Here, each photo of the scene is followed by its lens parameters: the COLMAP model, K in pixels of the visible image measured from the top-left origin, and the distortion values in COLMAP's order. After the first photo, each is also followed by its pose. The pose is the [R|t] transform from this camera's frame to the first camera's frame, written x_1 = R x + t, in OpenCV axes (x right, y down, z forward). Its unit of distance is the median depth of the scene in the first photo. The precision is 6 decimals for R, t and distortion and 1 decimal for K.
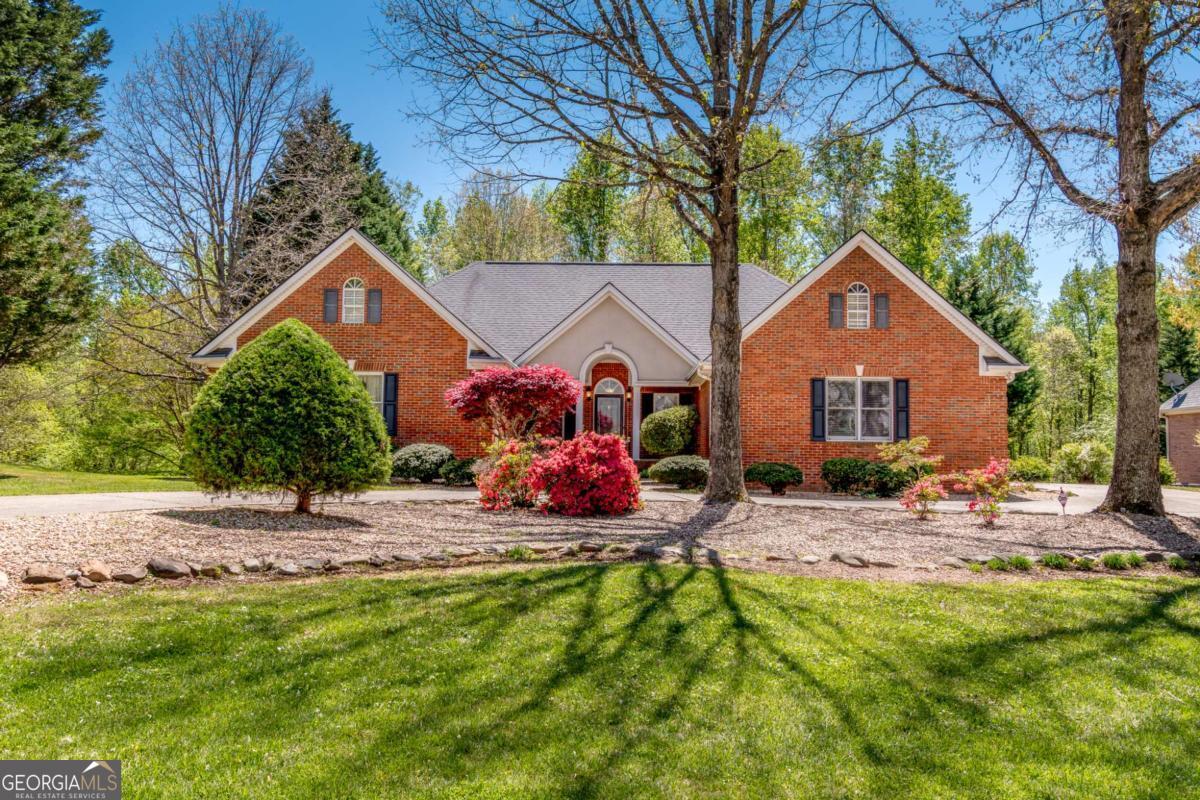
lens RADIAL K [[803.9, 0, 600.0], [0, 803.9, 400.0], [0, 0, 1]] dist [0.001587, 0.000186]
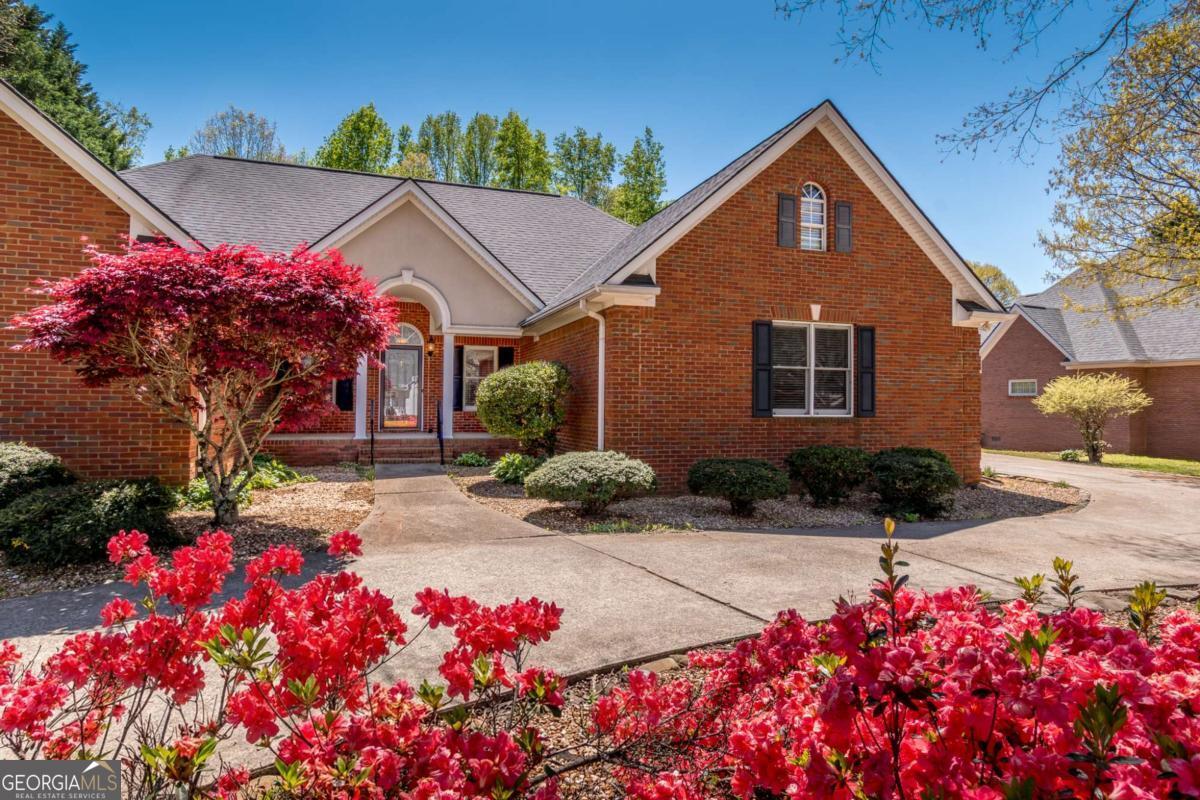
lens RADIAL K [[642.2, 0, 600.0], [0, 642.2, 400.0], [0, 0, 1]] dist [0.022274, 0.000274]
pose [[0.936217, -0.003469, 0.351405, -0.038427], [-0.017327, 0.998279, 0.056018, 0.009843], [-0.350994, -0.058534, 0.934546, 0.551056]]
